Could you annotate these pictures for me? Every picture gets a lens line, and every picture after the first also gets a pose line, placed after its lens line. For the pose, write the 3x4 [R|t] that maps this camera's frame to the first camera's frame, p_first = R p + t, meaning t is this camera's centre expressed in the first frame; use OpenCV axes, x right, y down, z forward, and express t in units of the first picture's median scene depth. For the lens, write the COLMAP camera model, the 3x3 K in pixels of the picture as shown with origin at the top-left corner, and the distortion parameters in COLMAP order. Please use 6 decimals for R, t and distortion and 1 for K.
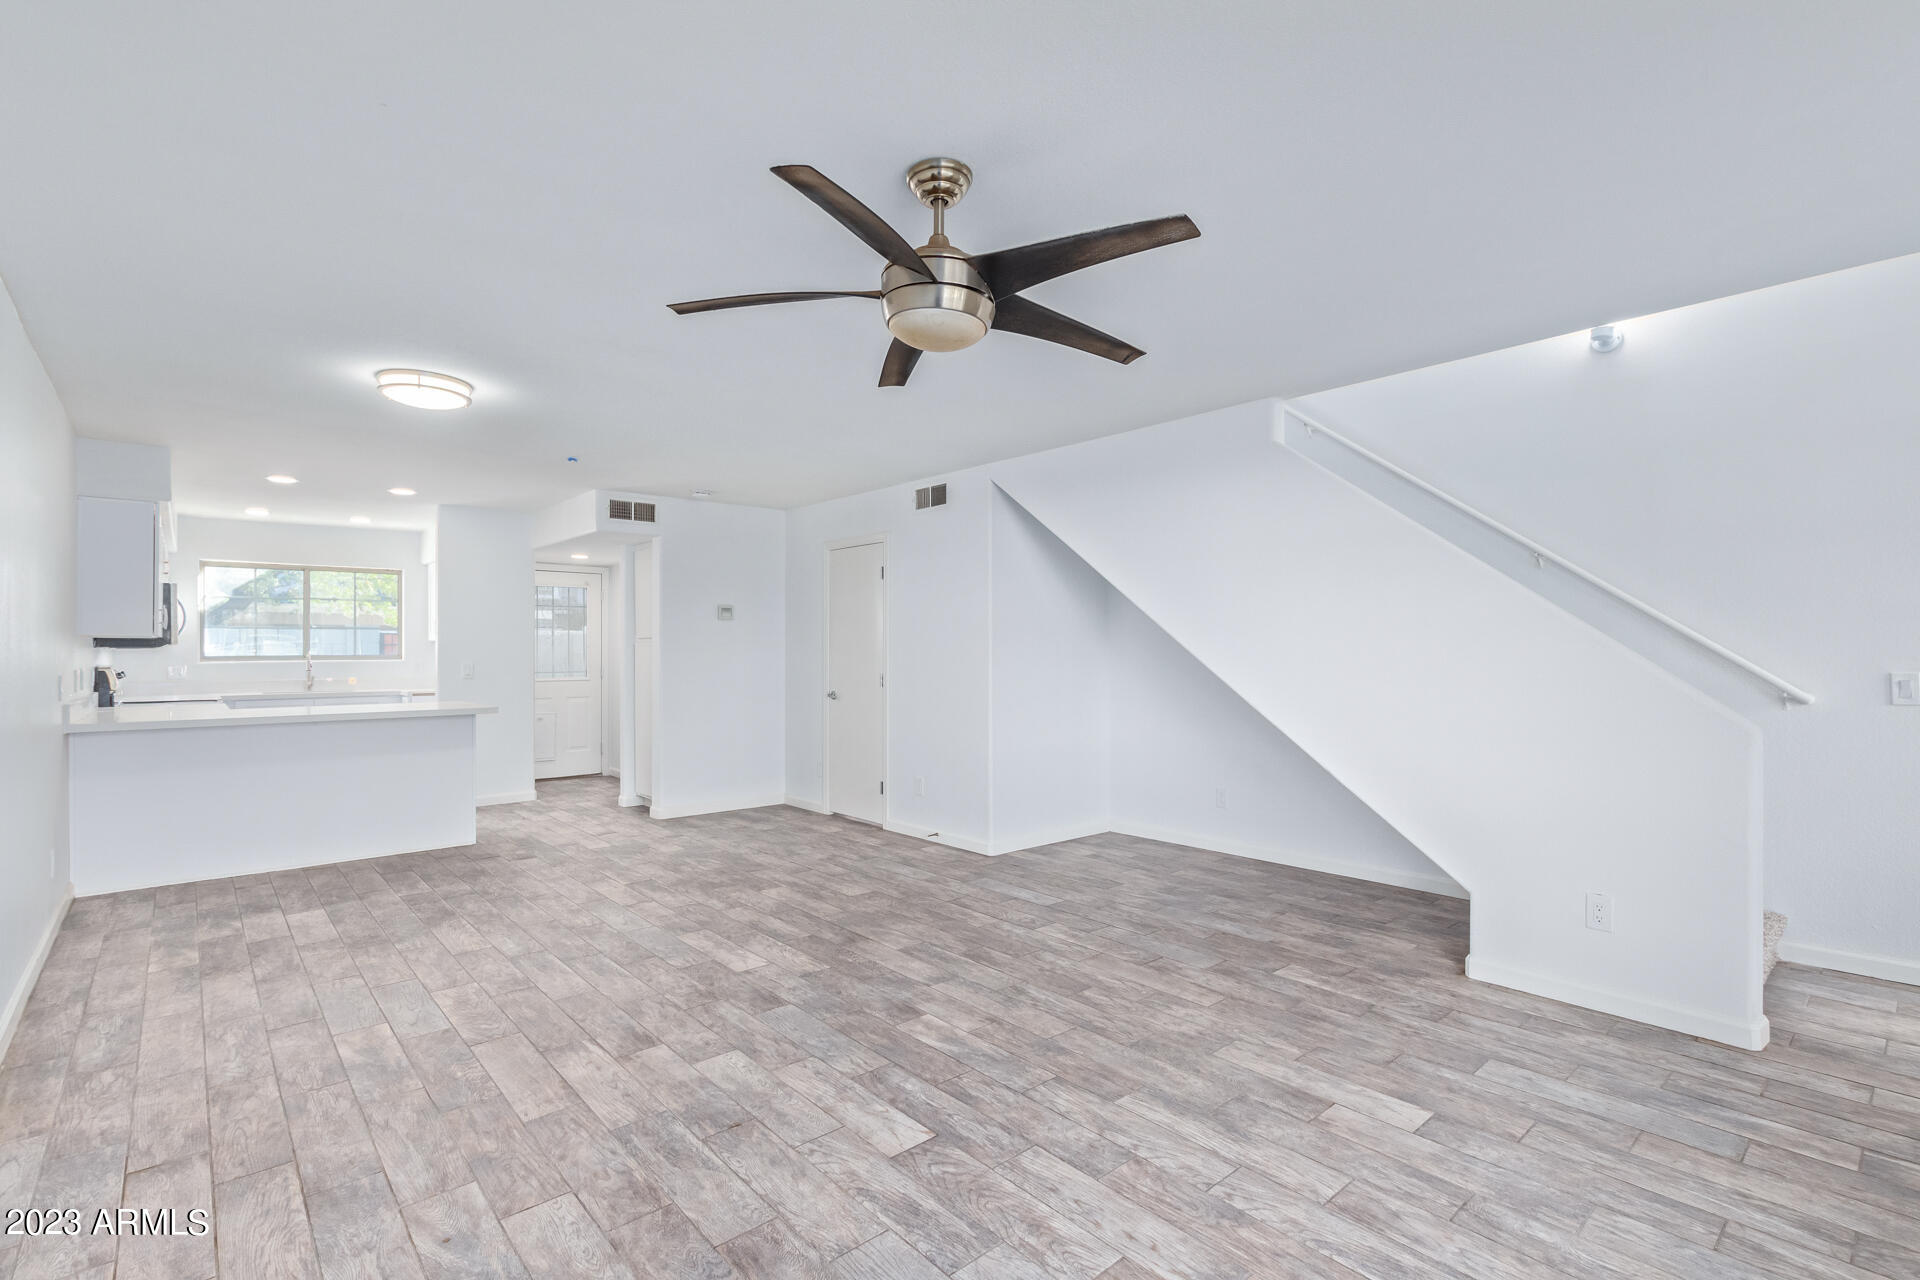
lens RADIAL K [[881.8, 0, 960.4], [0, 881.8, 641.9], [0, 0, 1]] dist [0.013291, -0.005069]
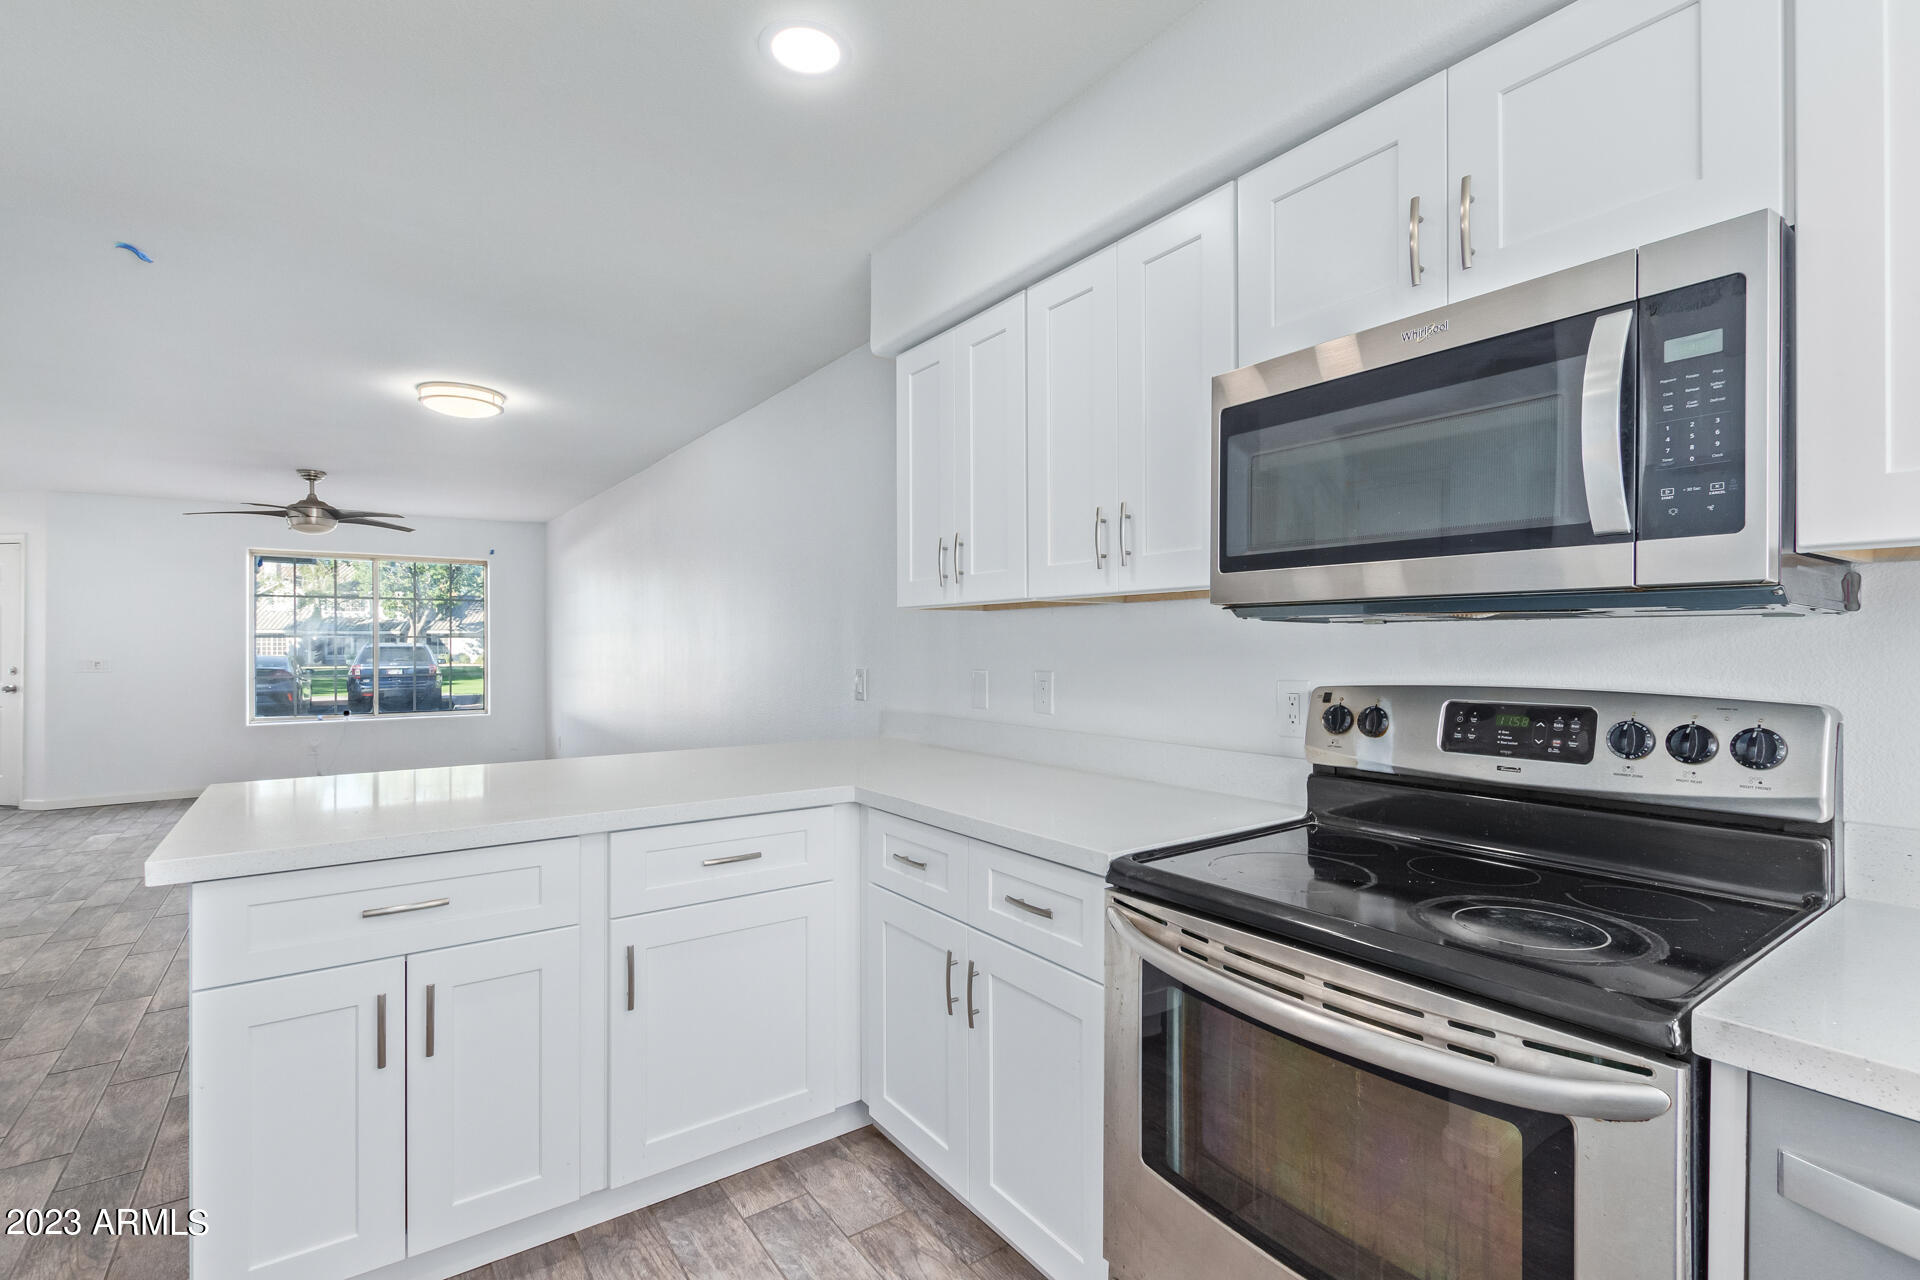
lens RADIAL K [[881.8, 0, 968.1], [0, 881.8, 635.6], [0, 0, 1]] dist [0.013291, -0.005069]
pose [[-0.995113, 0.003968, 0.098667, -1.444909], [0.002003, 0.999798, -0.020008, 0.024480], [-0.098727, -0.019712, -0.994919, 2.198111]]
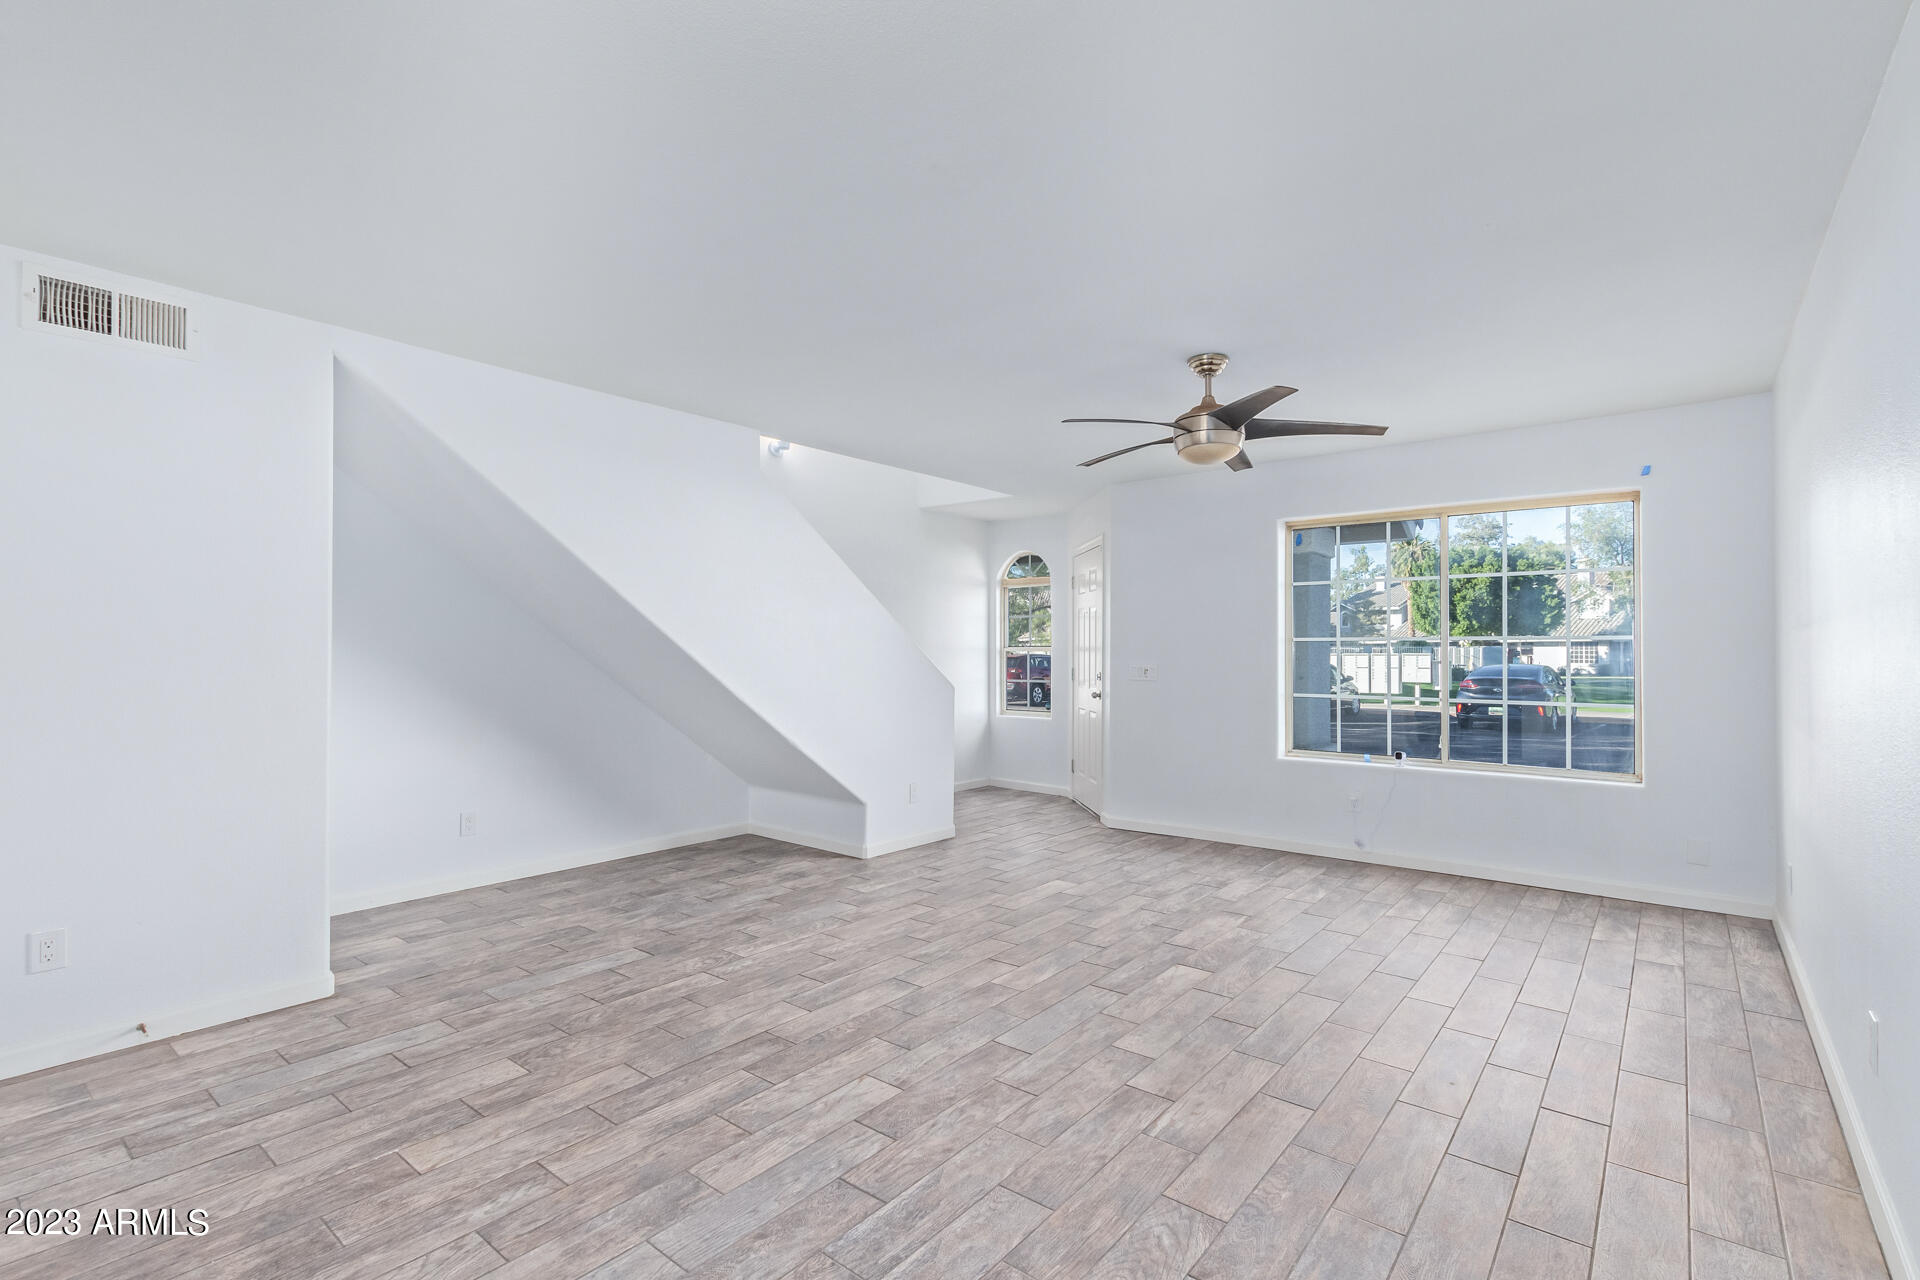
lens RADIAL K [[881.8, 0, 971.3], [0, 881.8, 647.1], [0, 0, 1]] dist [0.013291, -0.005069]
pose [[-0.178396, 0.007239, 0.983932, -0.963679], [-0.012665, 0.999873, -0.009653, 0.017390], [-0.983877, -0.014184, -0.178281, 1.065899]]
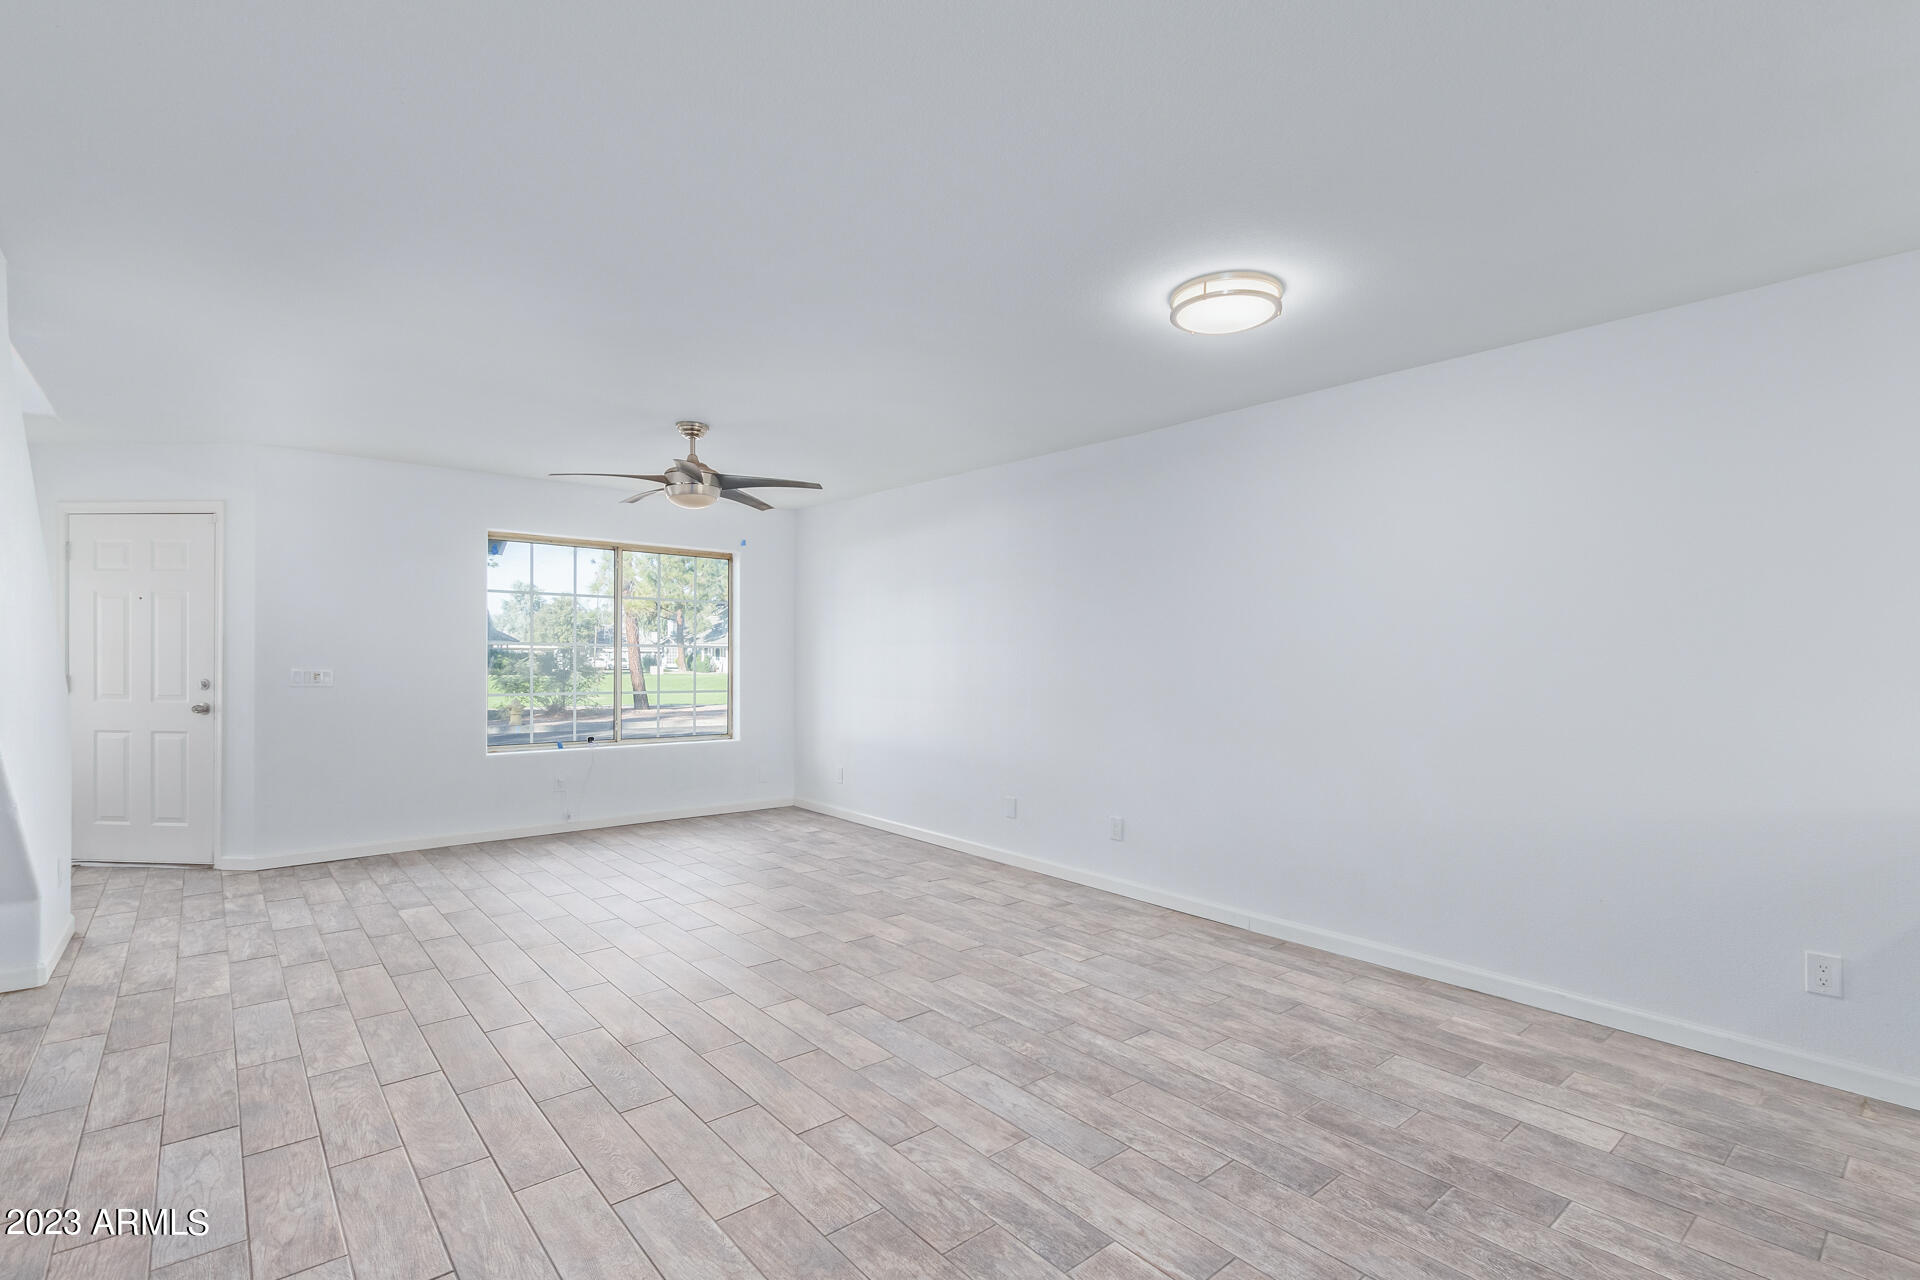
lens RADIAL K [[881.8, 0, 973.2], [0, 881.8, 660.0], [0, 0, 1]] dist [0.013291, -0.005069]
pose [[-0.999968, -0.006597, 0.004610, -0.433130], [-0.006640, 0.999935, -0.009271, 0.023873], [-0.004549, -0.009302, -0.999946, 1.910656]]
